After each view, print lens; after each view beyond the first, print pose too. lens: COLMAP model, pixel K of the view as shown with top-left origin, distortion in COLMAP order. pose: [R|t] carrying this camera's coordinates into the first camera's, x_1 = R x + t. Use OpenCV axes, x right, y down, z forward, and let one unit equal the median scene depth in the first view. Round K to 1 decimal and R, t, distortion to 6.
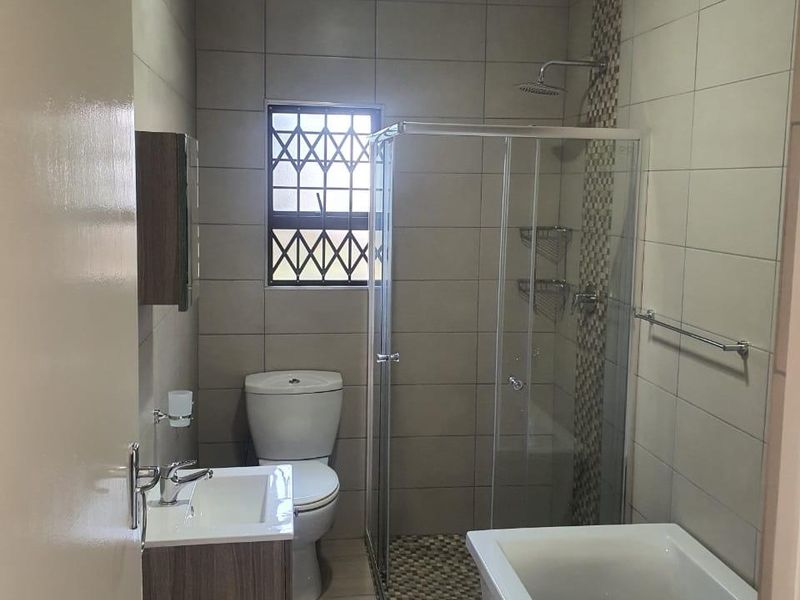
lens RADIAL K [[825.1, 0, 388.9], [0, 825.1, 297.4], [0, 0, 1]] dist [0.175483, -0.438108]
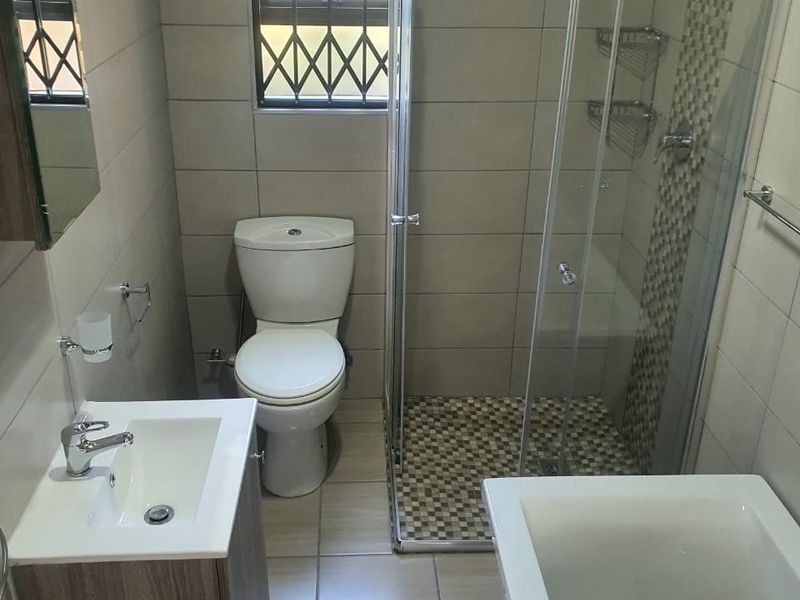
lens RADIAL K [[825.1, 0, 388.9], [0, 825.1, 297.4], [0, 0, 1]] dist [0.175483, -0.438108]
pose [[0.996373, 0.036187, -0.077018, 0.042817], [-0.010402, 0.950082, 0.311826, -0.091158], [0.084458, -0.309894, 0.947013, 0.221348]]
